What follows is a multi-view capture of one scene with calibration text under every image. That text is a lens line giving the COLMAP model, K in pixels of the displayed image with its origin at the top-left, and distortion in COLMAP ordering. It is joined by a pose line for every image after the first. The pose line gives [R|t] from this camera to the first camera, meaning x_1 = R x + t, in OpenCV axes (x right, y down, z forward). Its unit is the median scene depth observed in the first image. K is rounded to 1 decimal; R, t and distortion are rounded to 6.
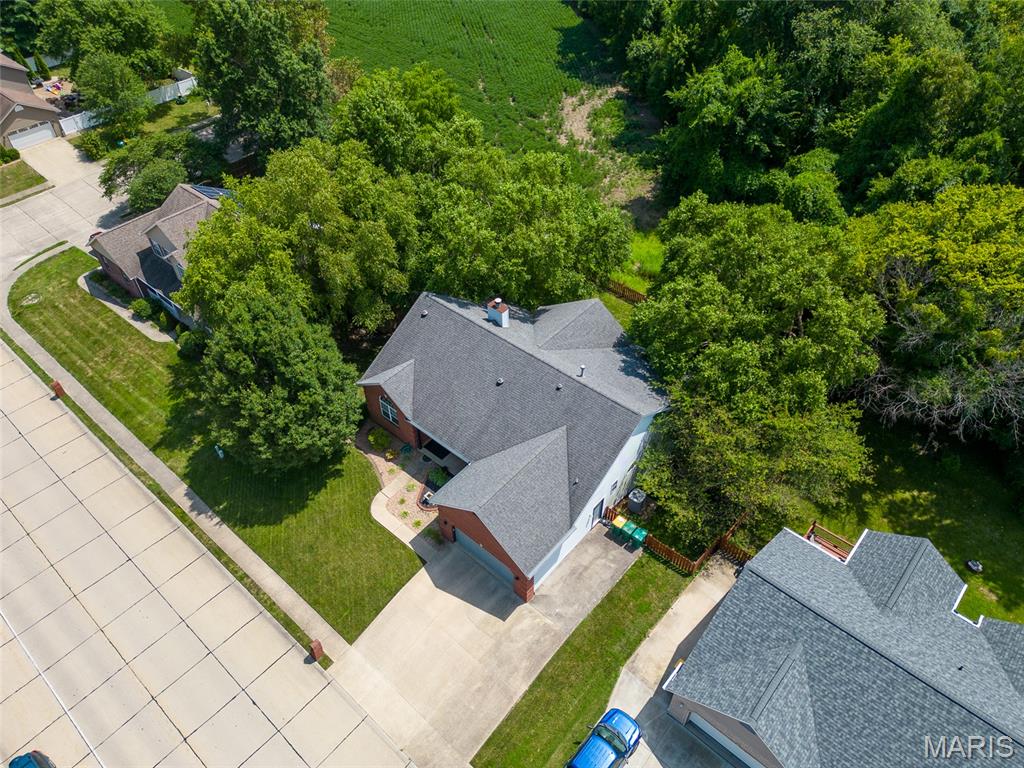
lens RADIAL K [[721.4, 0, 512.0], [0, 721.4, 384.0], [0, 0, 1]] dist [0.079774, -0.064237]
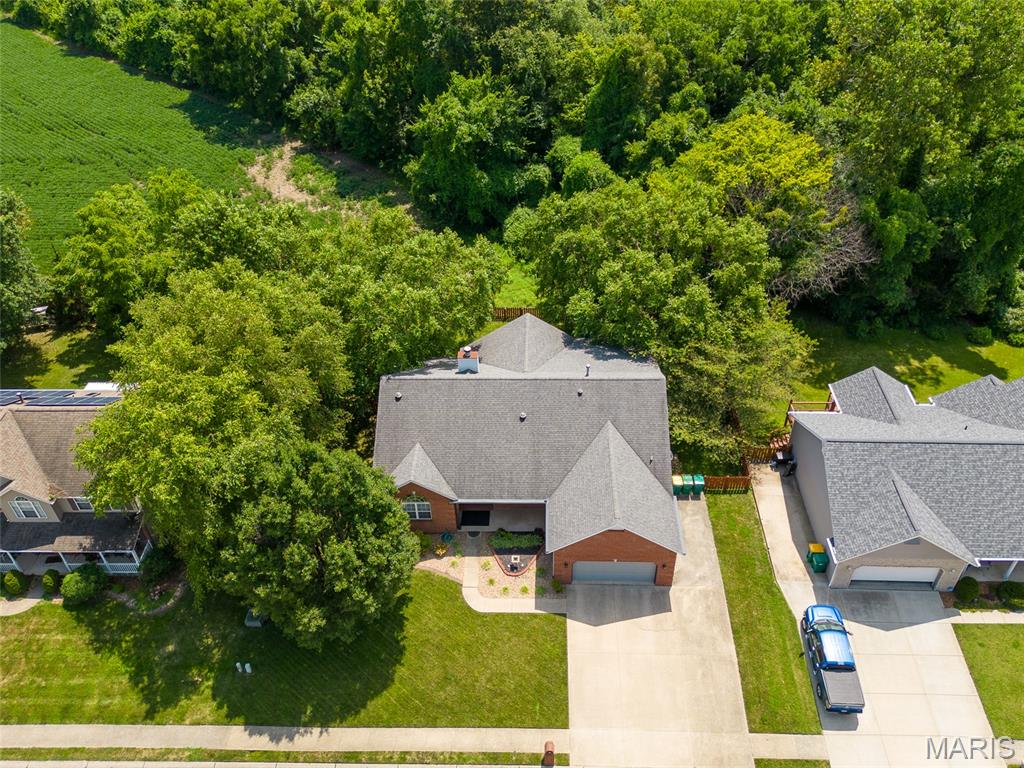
lens RADIAL K [[790.3, 0, 529.5], [0, 790.3, 354.9], [0, 0, 1]] dist [0.087091, -0.093350]
pose [[0.765026, -0.402226, 0.502941, -0.500257], [0.452114, 0.891600, 0.025343, -0.098106], [-0.458616, 0.207999, 0.863949, 0.038668]]
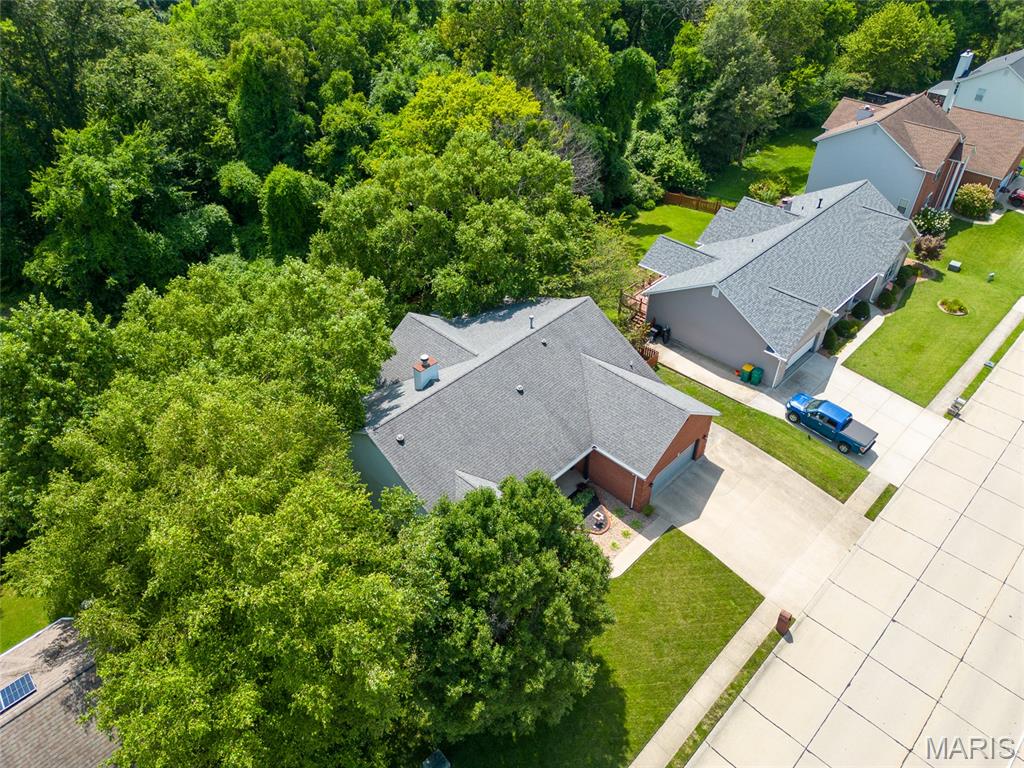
lens RADIAL K [[734.0, 0, 512.0], [0, 734.0, 384.0], [0, 0, 1]] dist [0.064174, -0.069746]
pose [[0.047726, -0.615121, 0.786987, -0.717868], [0.701922, 0.581205, 0.411711, -0.382534], [-0.710653, 0.532754, 0.459506, 0.550136]]
